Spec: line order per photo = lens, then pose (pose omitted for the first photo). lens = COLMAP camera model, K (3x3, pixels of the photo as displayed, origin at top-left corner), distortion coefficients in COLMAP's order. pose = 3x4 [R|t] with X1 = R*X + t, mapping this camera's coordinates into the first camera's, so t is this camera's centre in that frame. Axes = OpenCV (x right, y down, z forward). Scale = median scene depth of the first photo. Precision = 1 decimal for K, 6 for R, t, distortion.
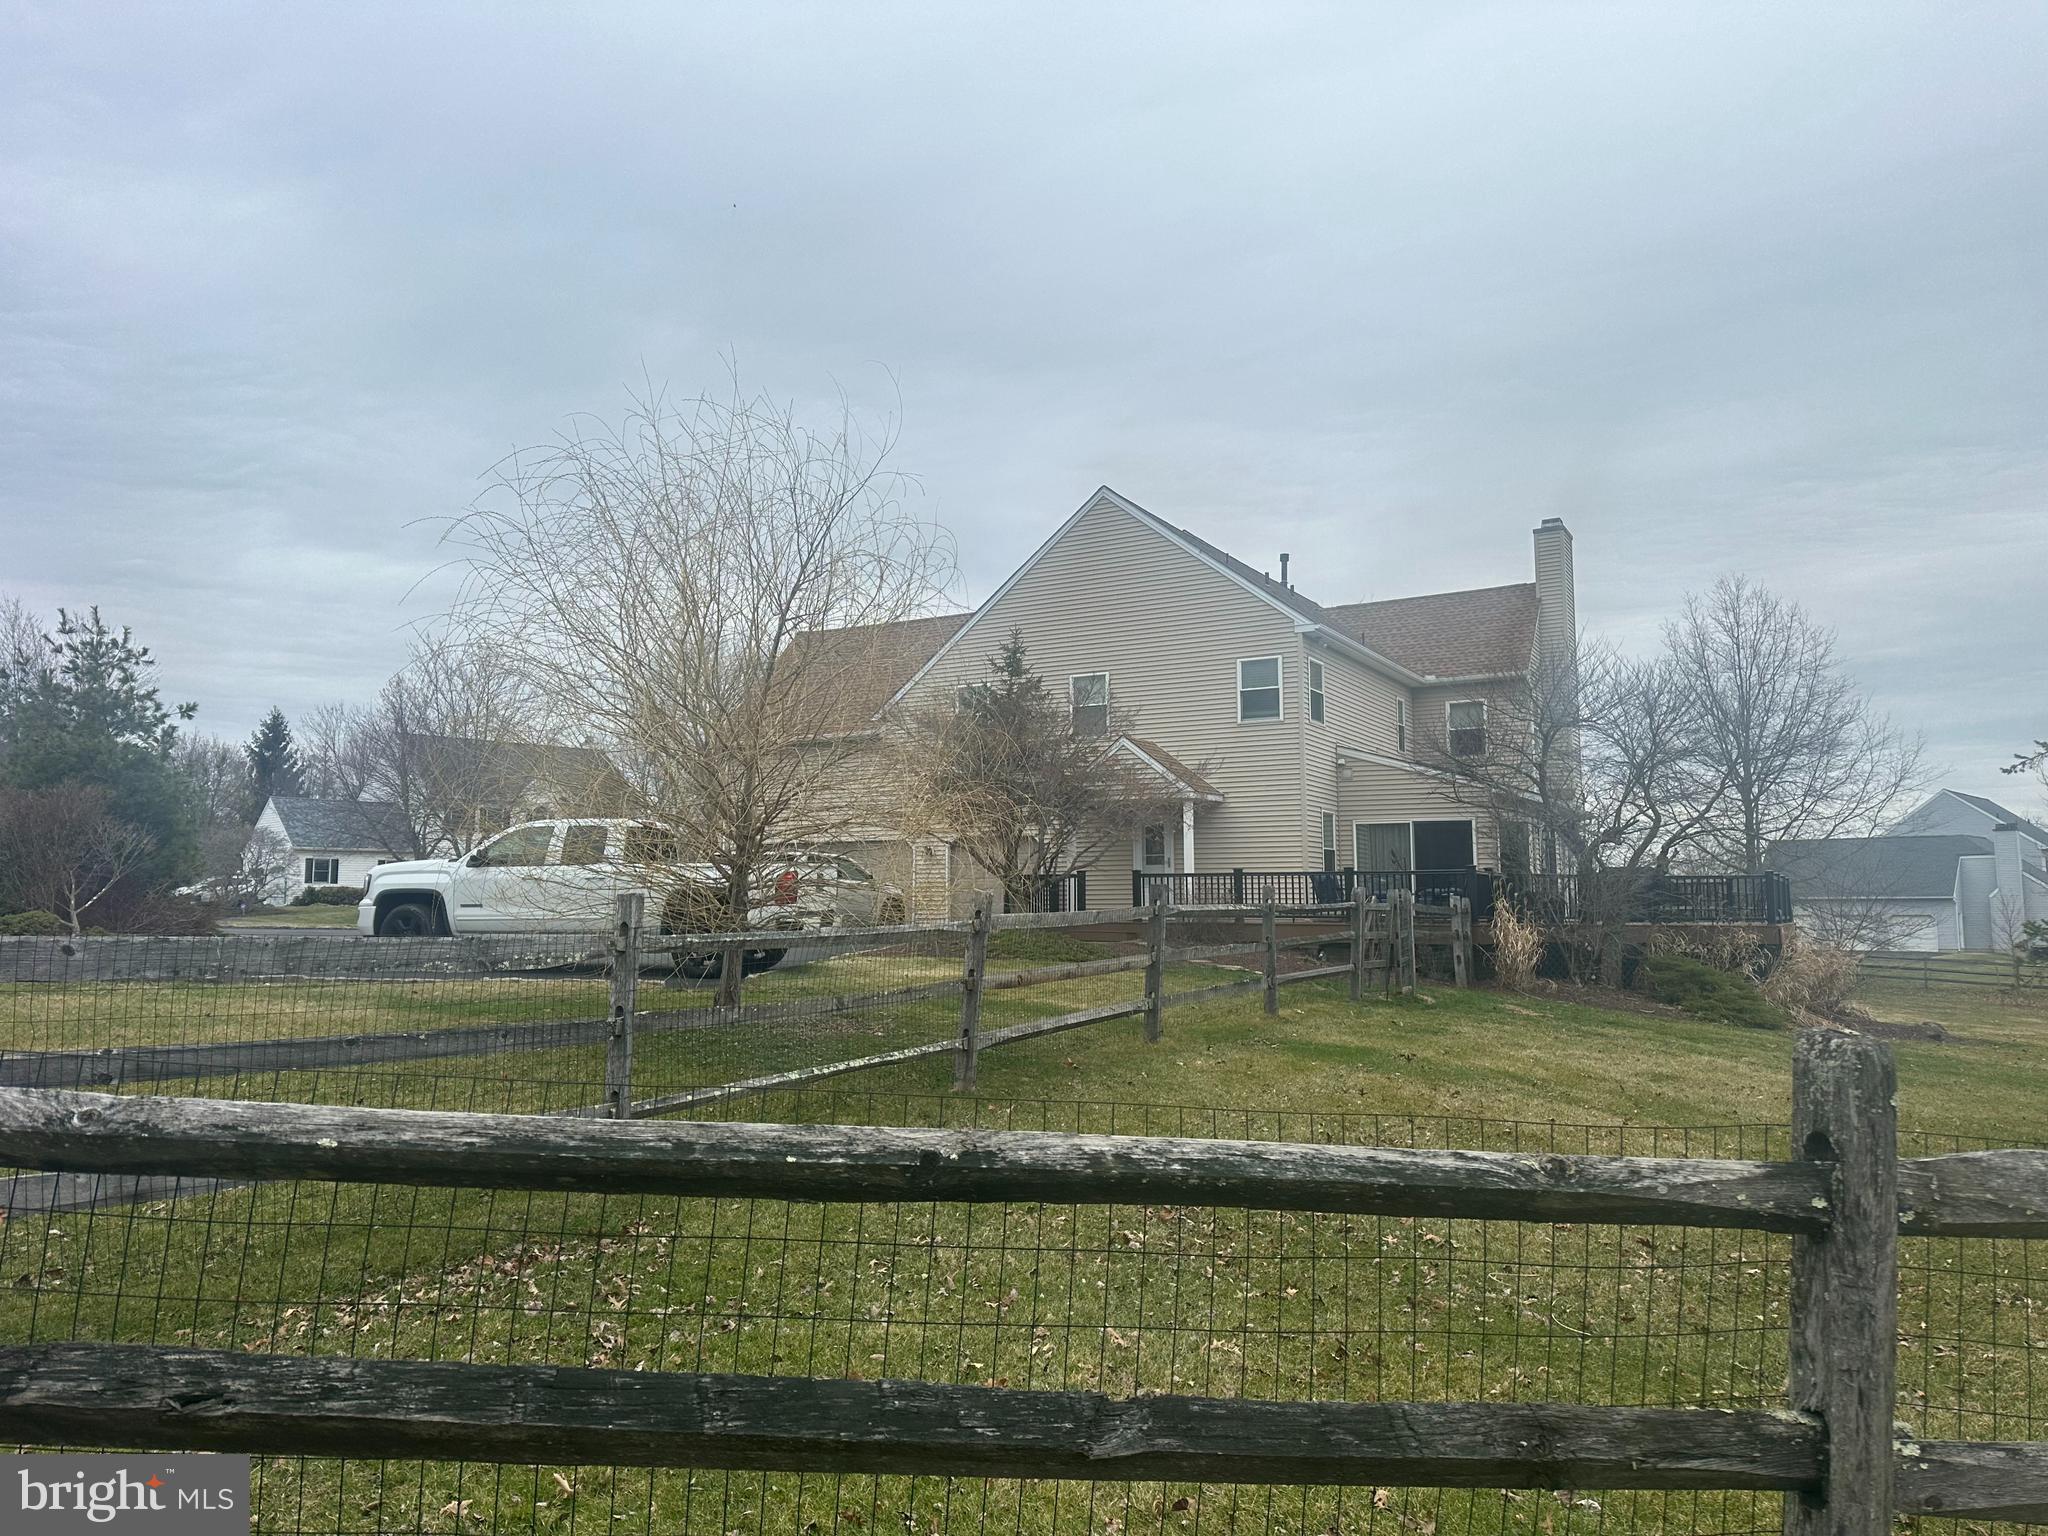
lens RADIAL K [[1414.4, 0, 1024.0], [0, 1414.4, 768.0], [0, 0, 1]] dist [0.164221, -0.280858]
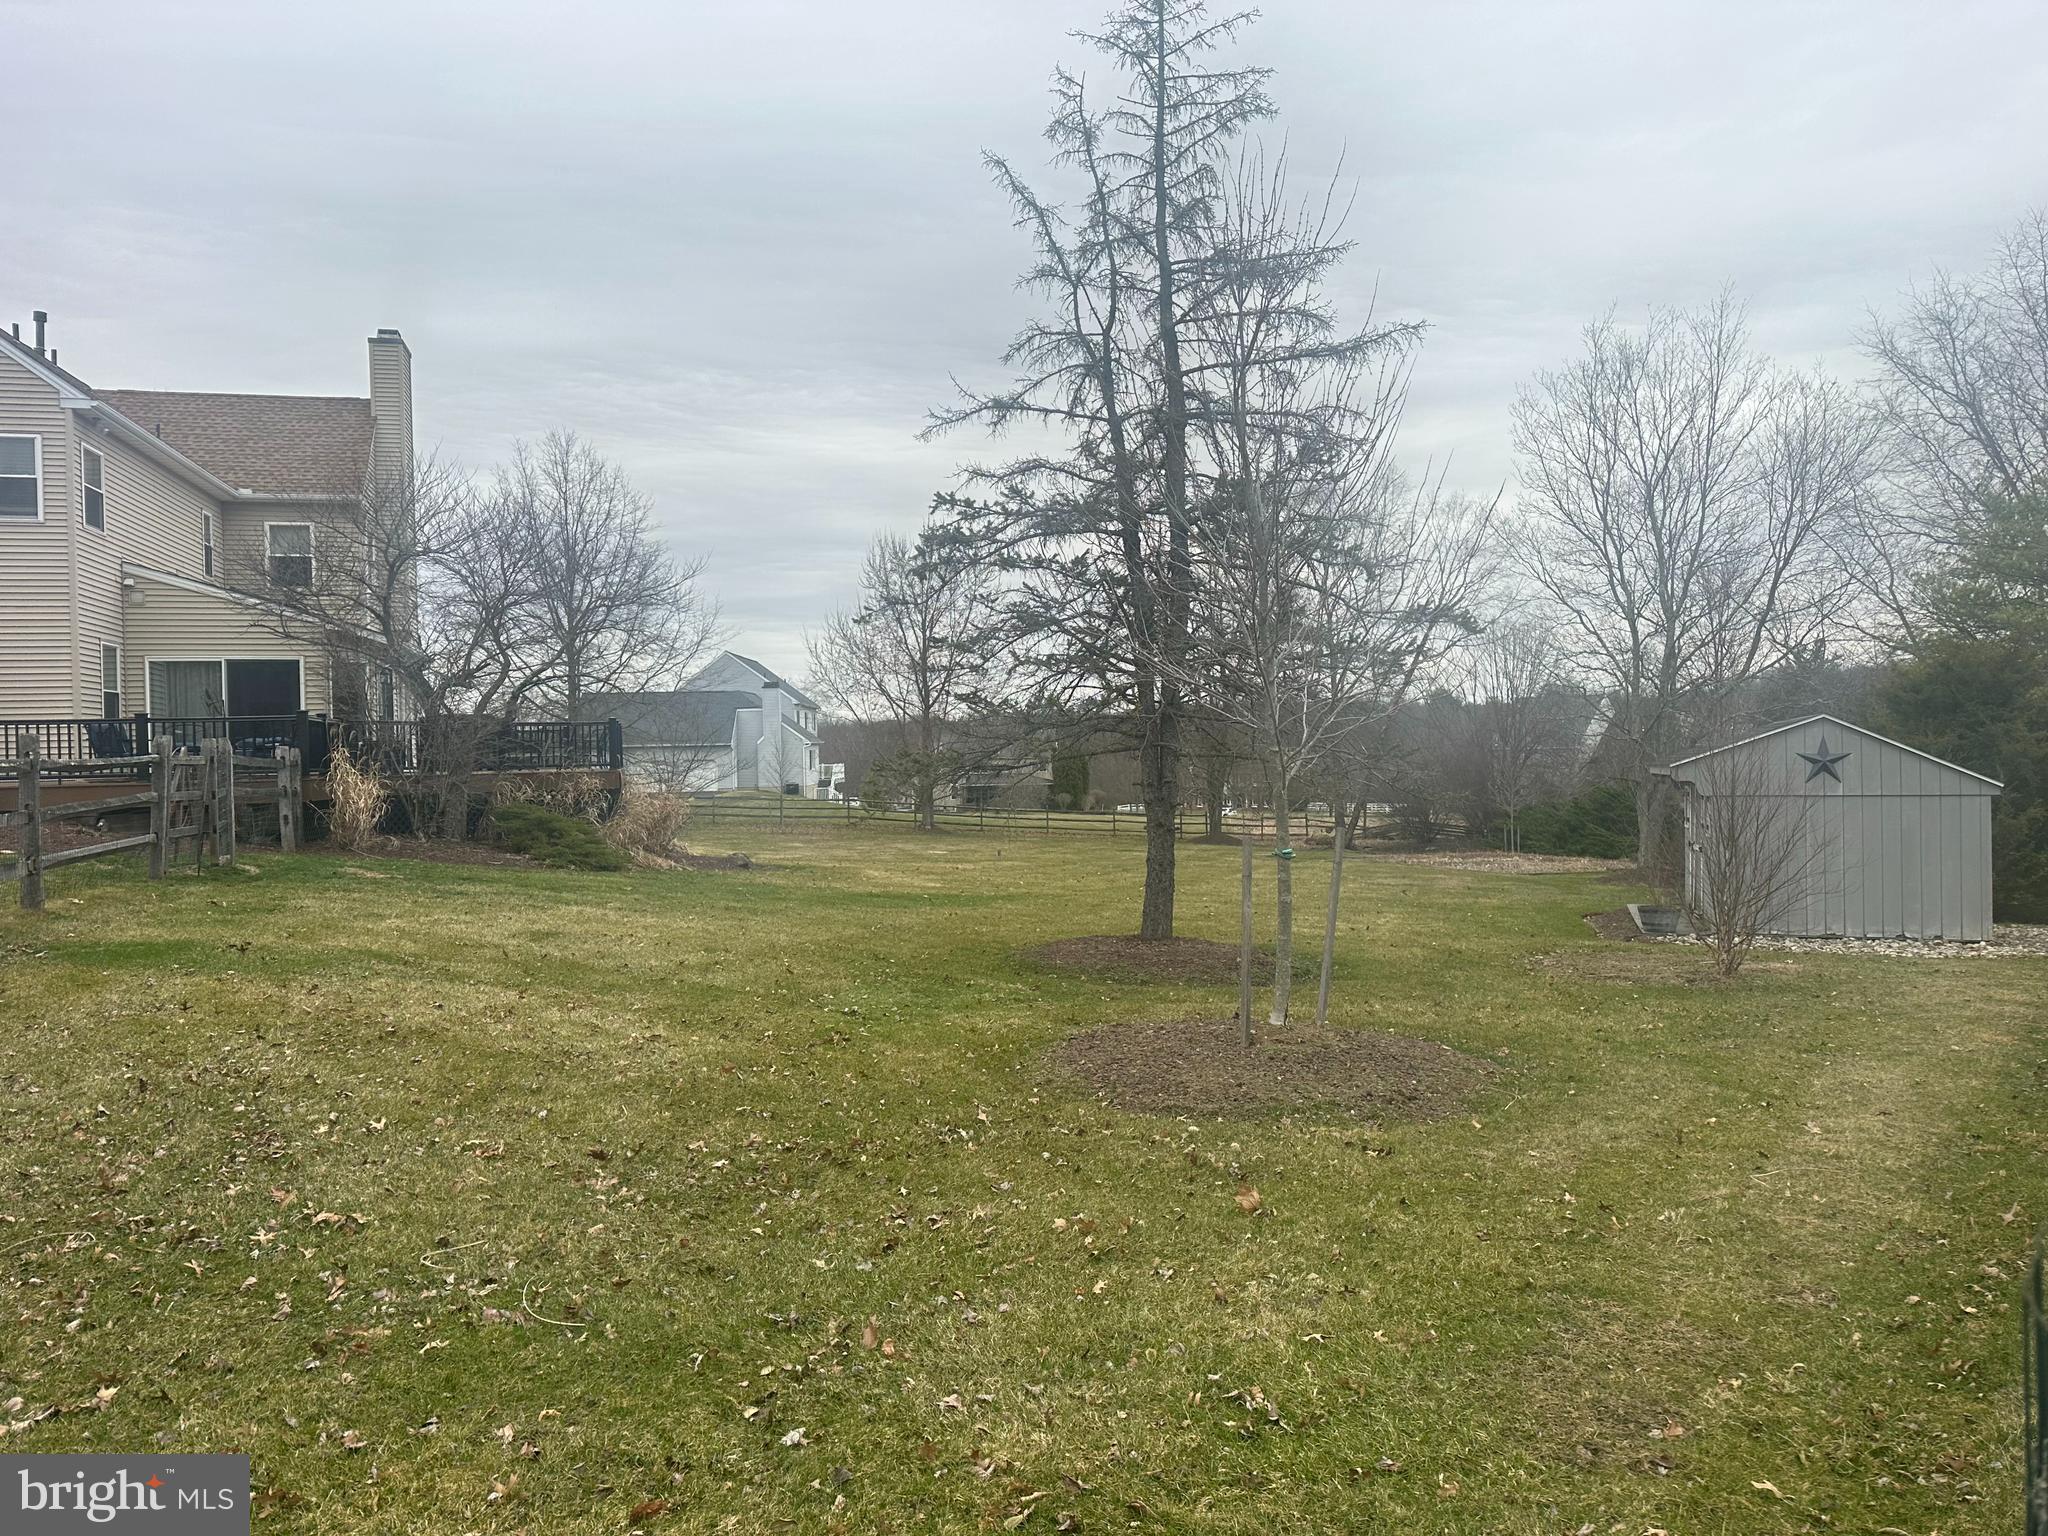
lens RADIAL K [[1391.4, 0, 1024.0], [0, 1391.4, 768.0], [0, 0, 1]] dist [0.021292, -0.037737]
pose [[0.697984, -0.022038, 0.715774, 0.013662], [-0.051424, 0.995403, 0.080793, 0.012339], [-0.714265, -0.093201, 0.693642, 0.107975]]
